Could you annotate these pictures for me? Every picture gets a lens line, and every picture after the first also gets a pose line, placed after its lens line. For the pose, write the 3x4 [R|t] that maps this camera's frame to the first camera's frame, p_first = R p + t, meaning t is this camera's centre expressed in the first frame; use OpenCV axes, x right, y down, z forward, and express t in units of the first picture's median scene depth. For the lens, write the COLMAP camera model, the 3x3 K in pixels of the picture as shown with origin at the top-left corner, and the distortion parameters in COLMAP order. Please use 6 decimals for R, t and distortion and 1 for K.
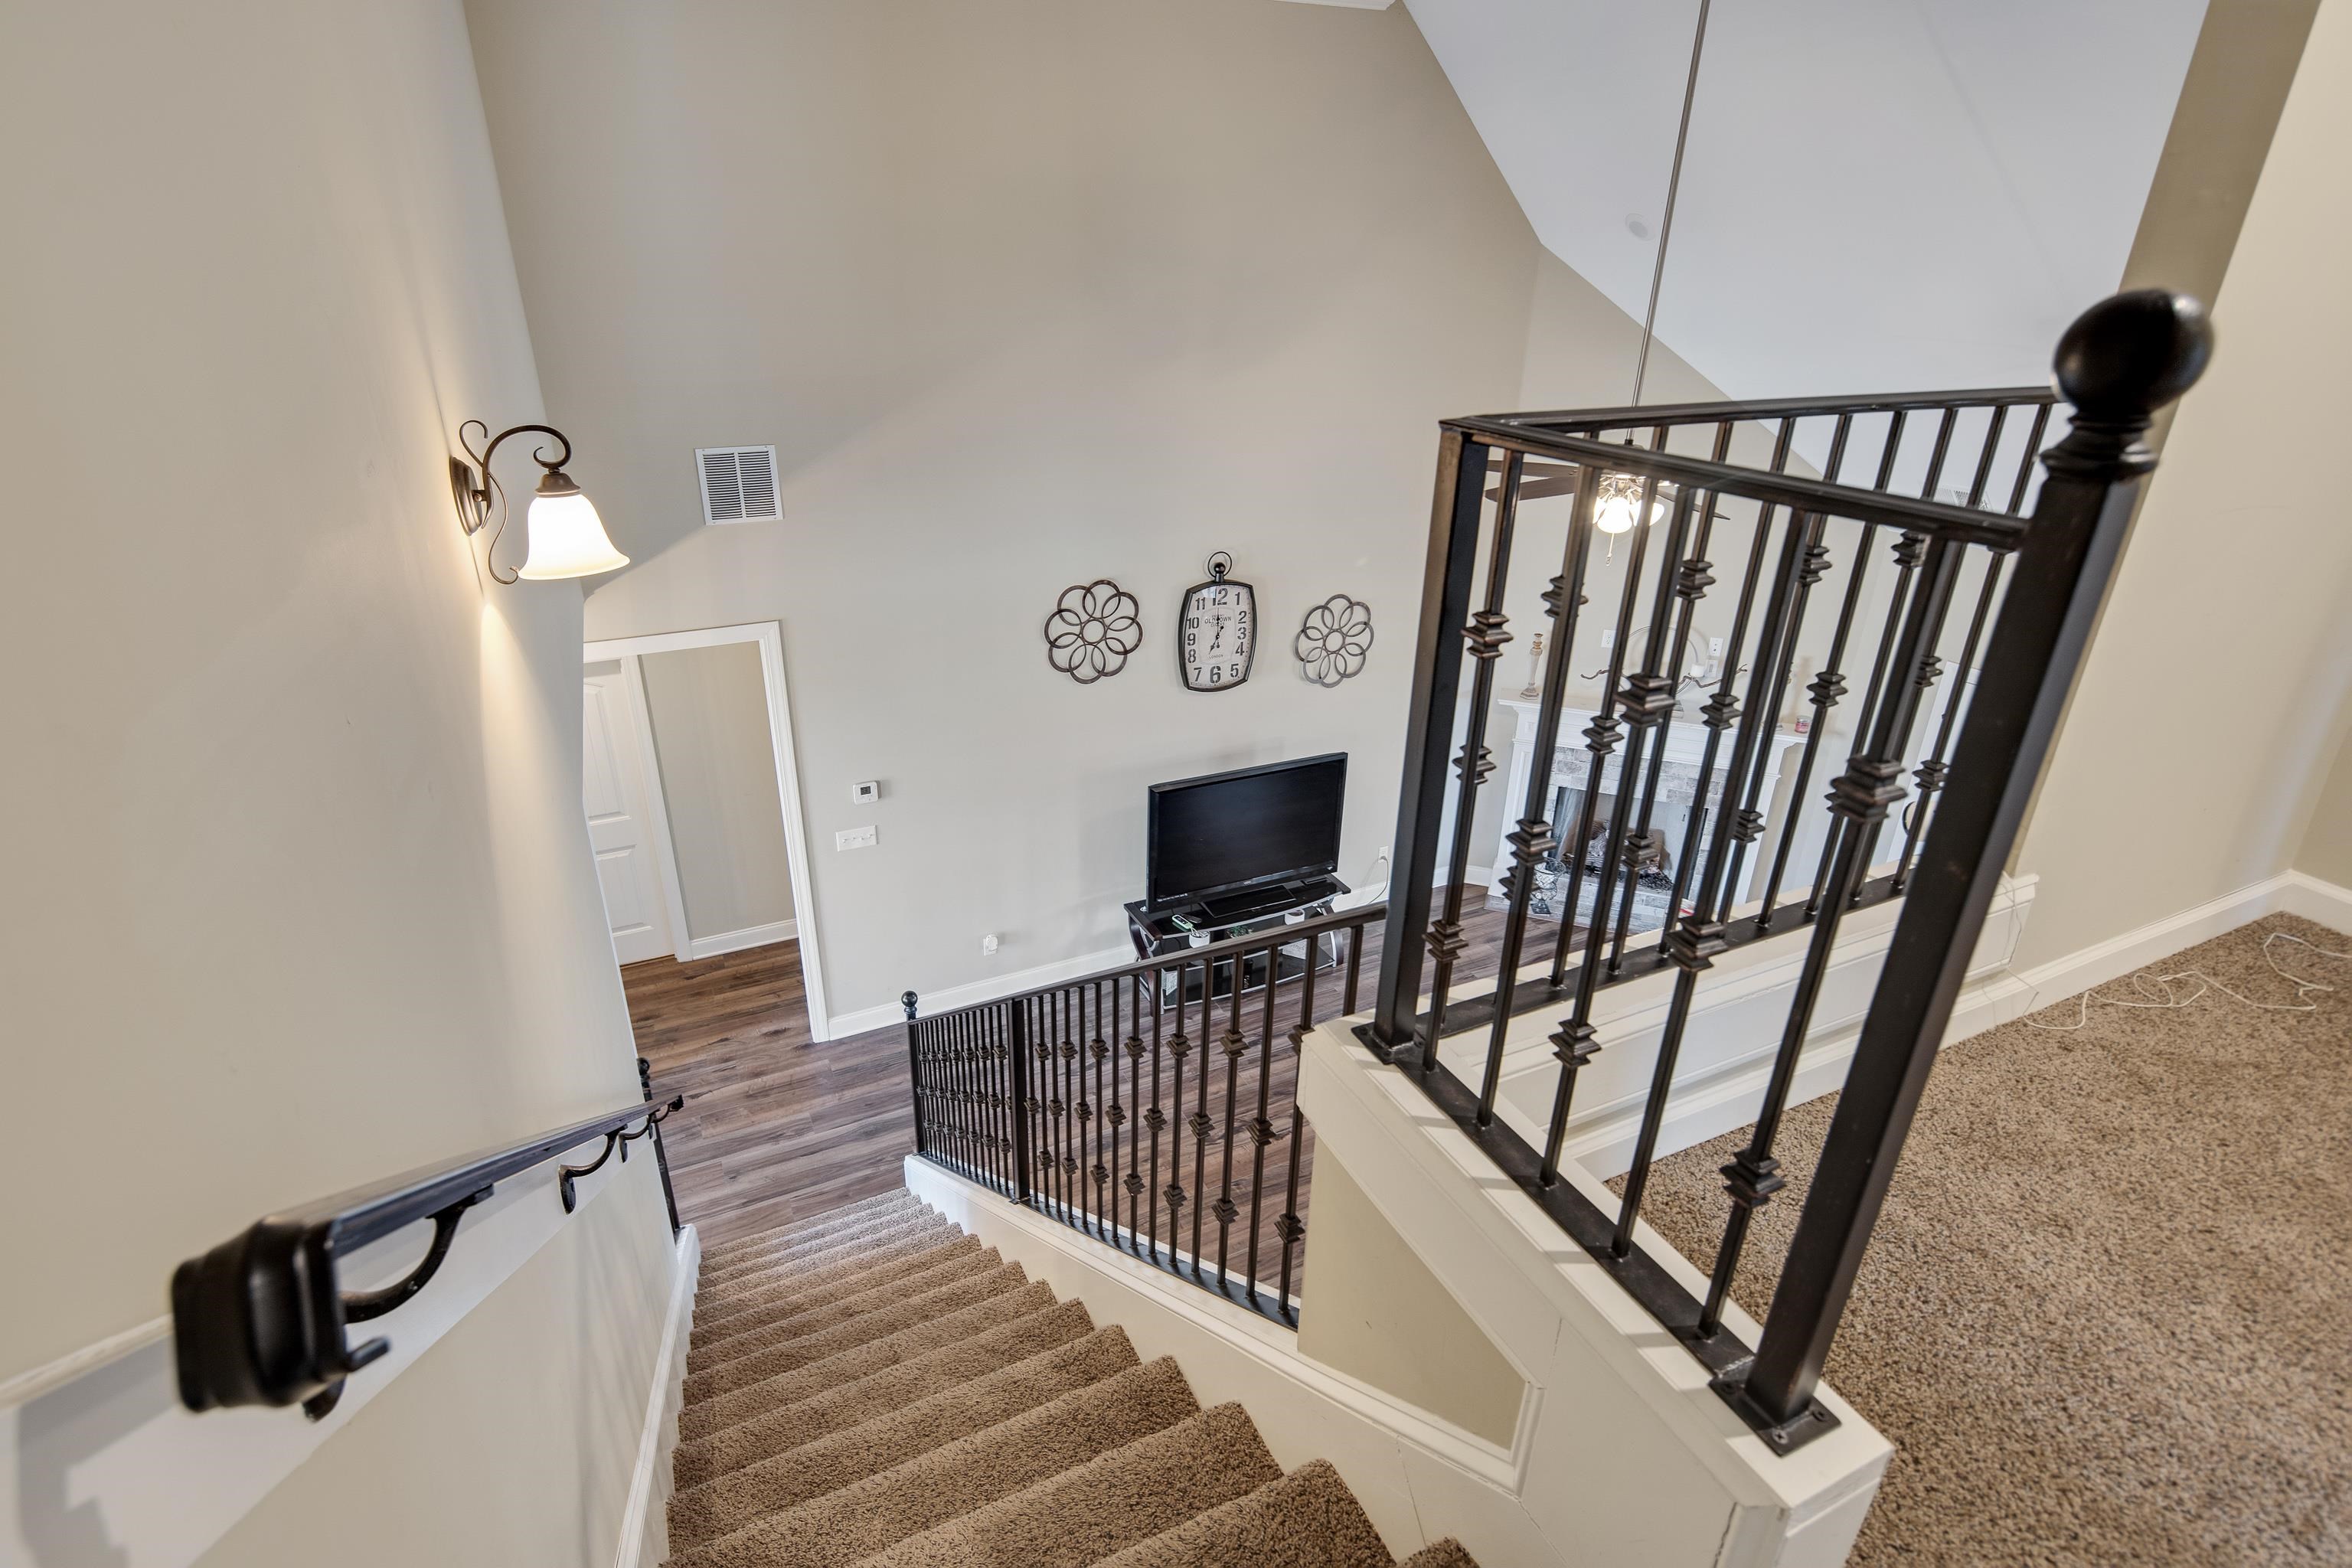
lens RADIAL K [[1131.2, 0, 1145.4], [0, 1131.2, 746.0], [0, 0, 1]] dist [0.005272, -0.004817]
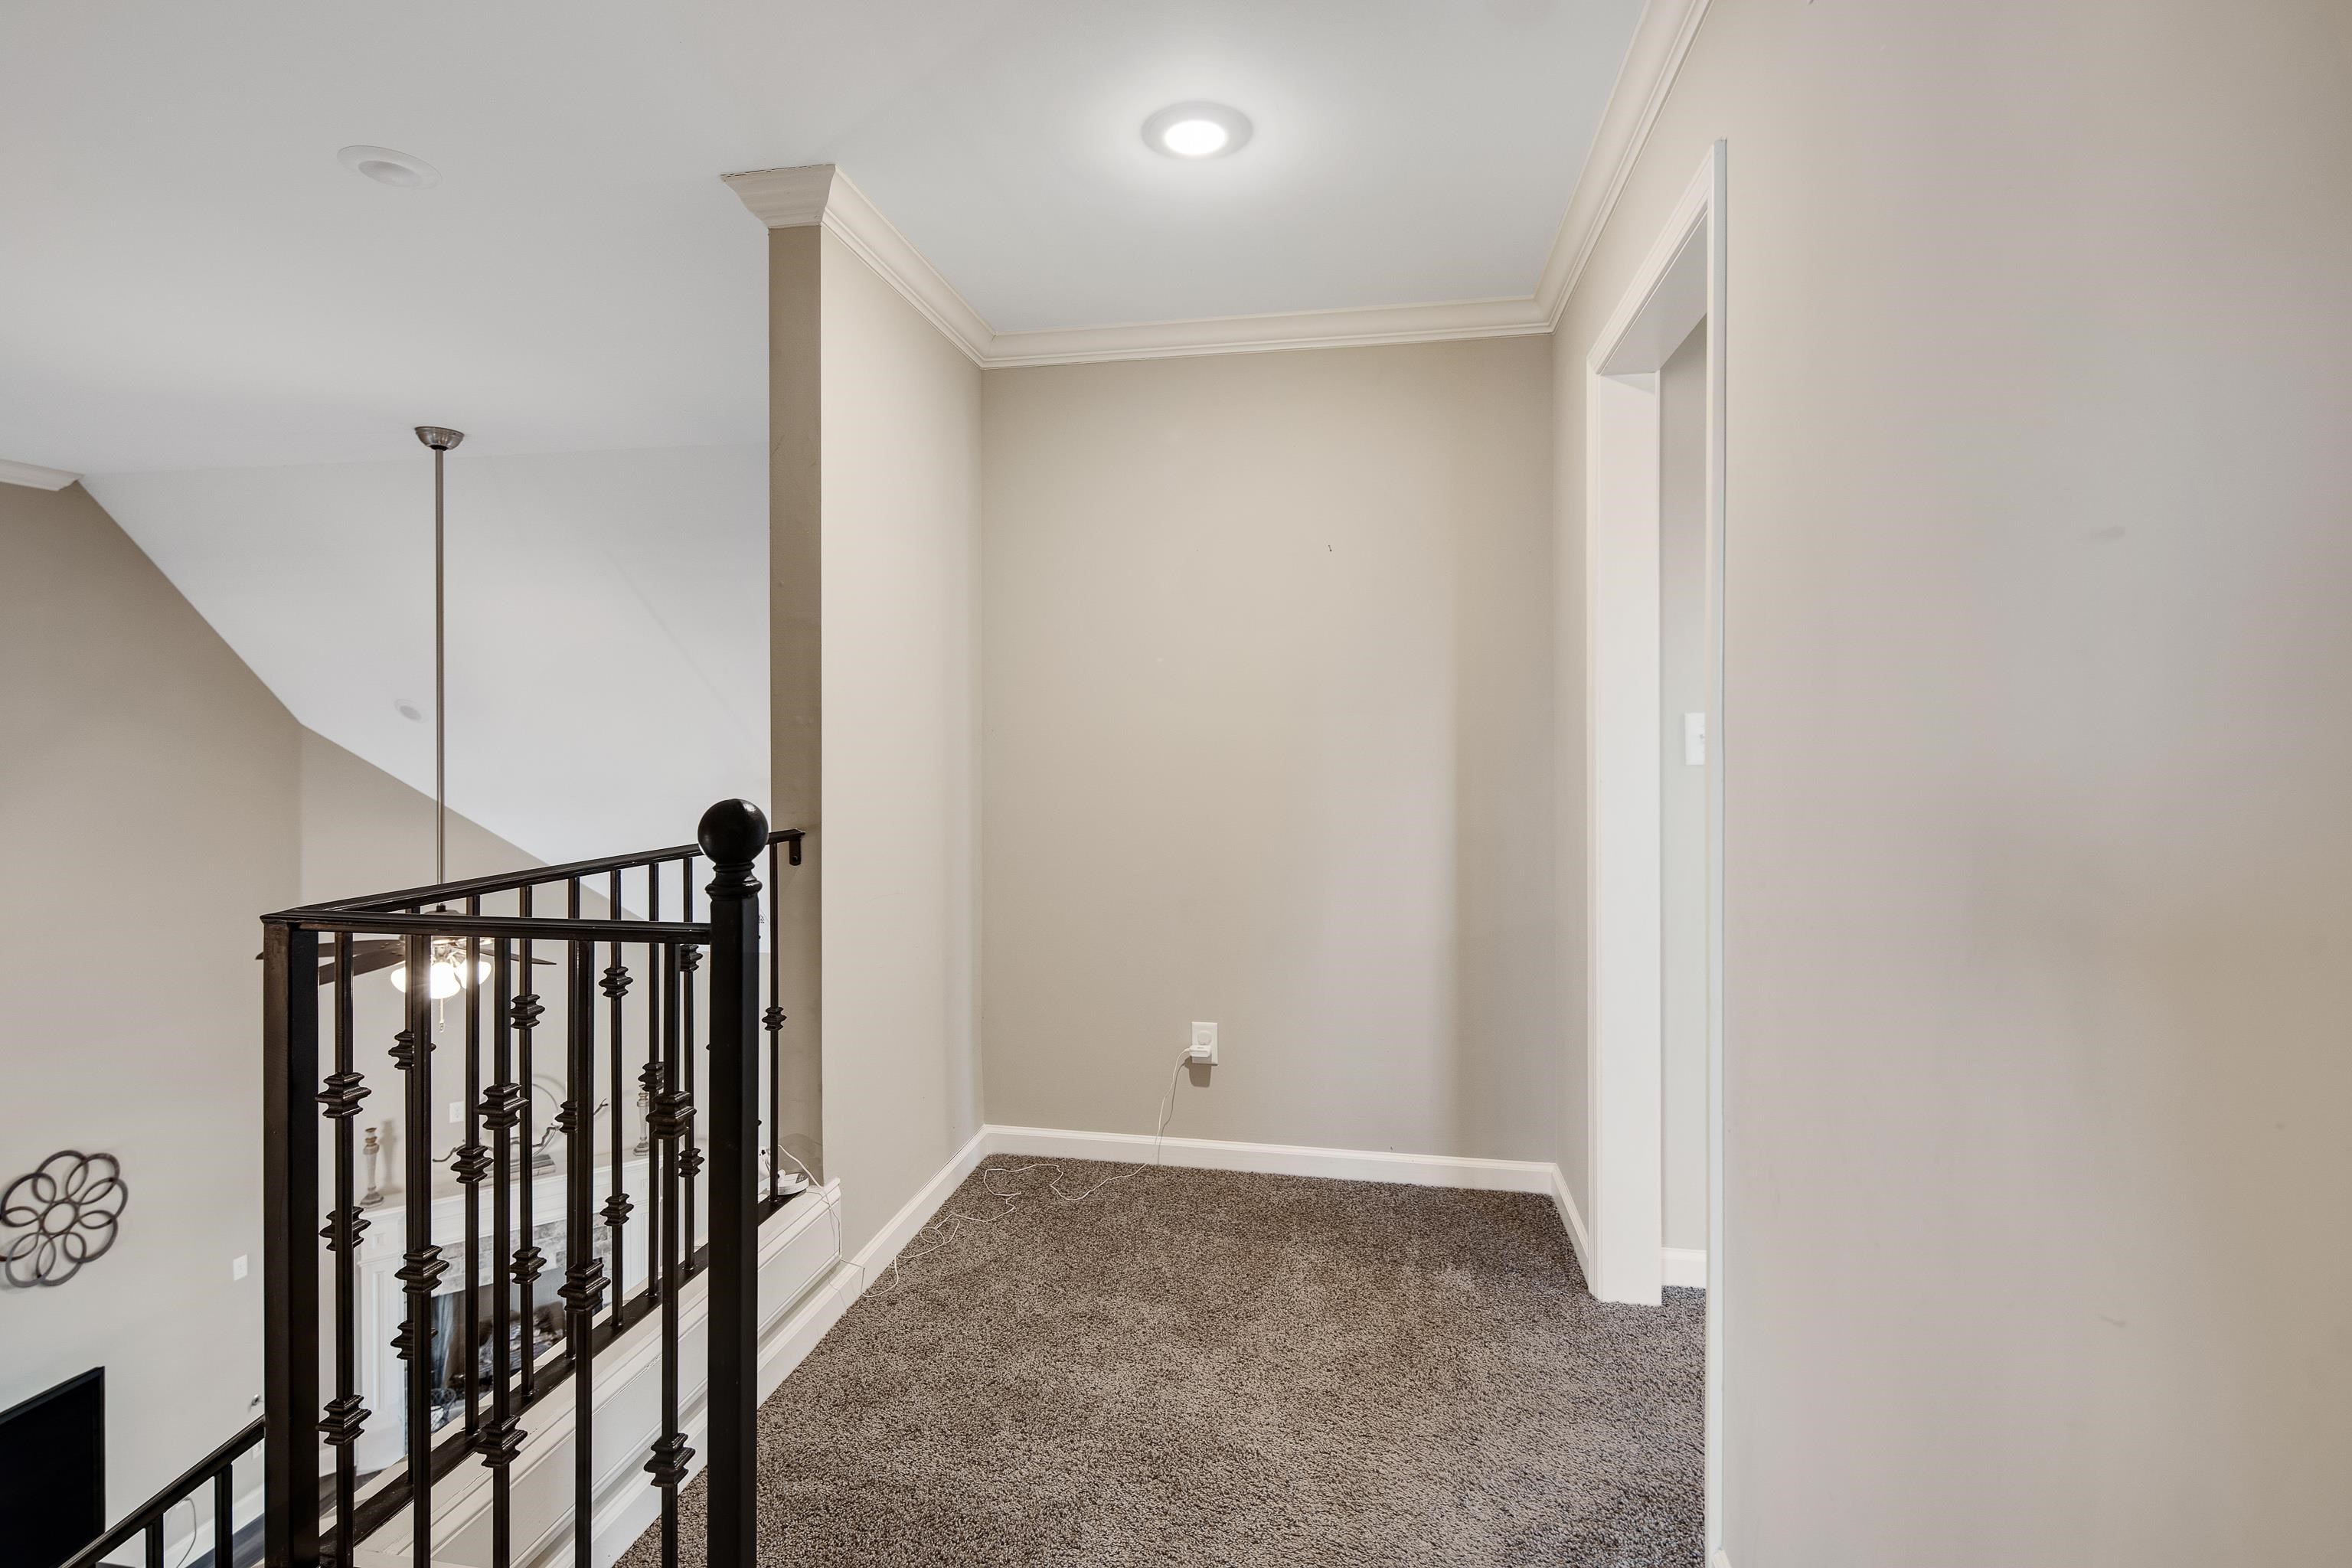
lens RADIAL K [[1131.2, 0, 1145.4], [0, 1131.2, 746.0], [0, 0, 1]] dist [0.005272, -0.004817]
pose [[0.578271, -0.015709, 0.815693, -0.109940], [0.325117, 0.921434, -0.212741, 0.060181], [-0.748265, 0.388218, 0.537946, -0.242978]]
